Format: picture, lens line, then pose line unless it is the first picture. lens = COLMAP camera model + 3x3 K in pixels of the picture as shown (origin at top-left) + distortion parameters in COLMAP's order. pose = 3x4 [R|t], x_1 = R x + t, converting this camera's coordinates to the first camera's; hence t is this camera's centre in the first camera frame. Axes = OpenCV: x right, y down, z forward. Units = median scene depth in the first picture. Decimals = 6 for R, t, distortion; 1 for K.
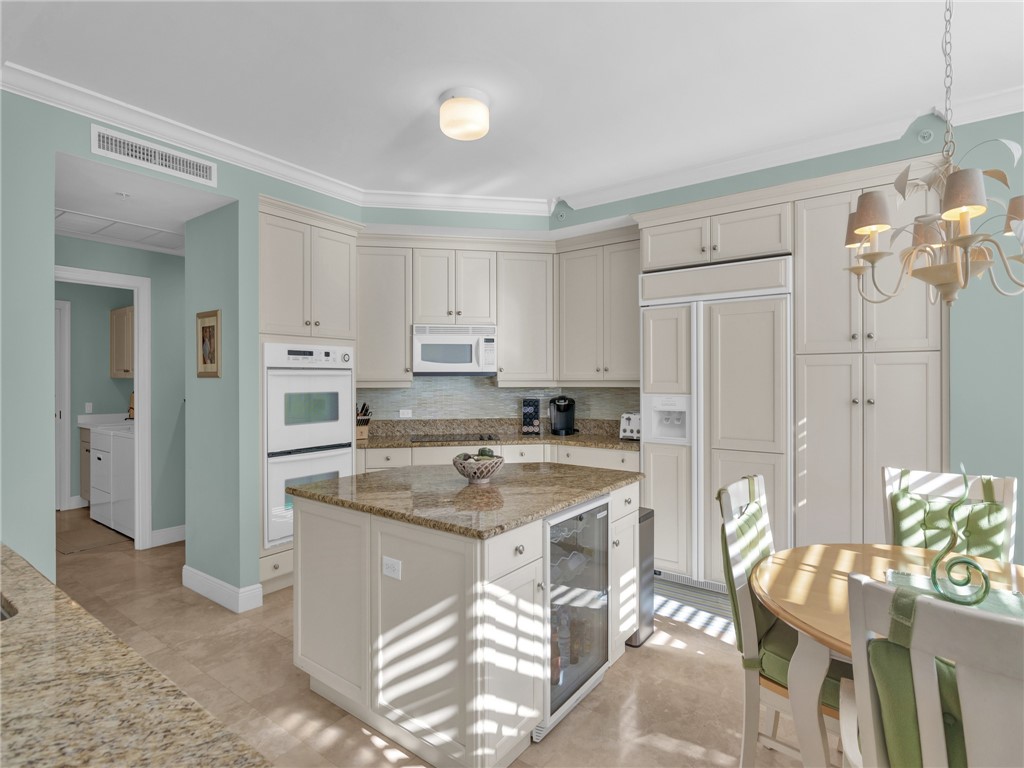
lens RADIAL K [[521.7, 0, 512.0], [0, 521.7, 384.0], [0, 0, 1]] dist [0.004738, 0.000472]
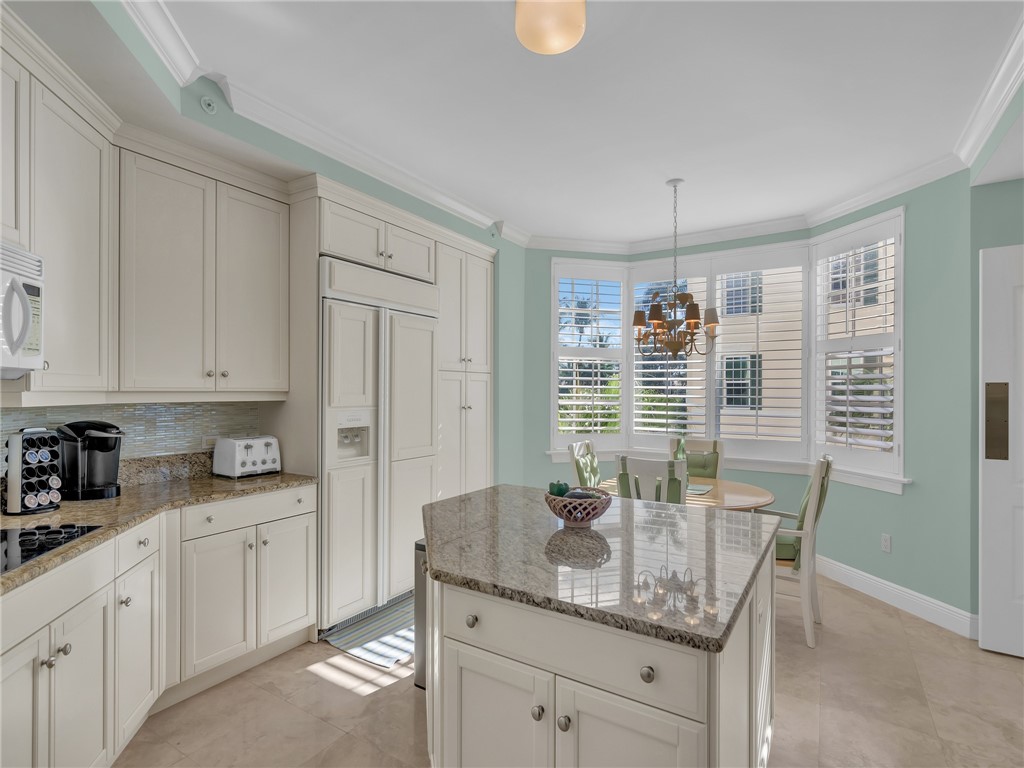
lens RADIAL K [[497.2, 0, 512.0], [0, 497.2, 384.0], [0, 0, 1]] dist [0.002648, -0.000365]
pose [[-0.075679, 0.013557, 0.997040, -0.494564], [0.001538, 0.999908, -0.013479, -0.007281], [-0.997131, 0.000513, -0.075693, 0.743467]]
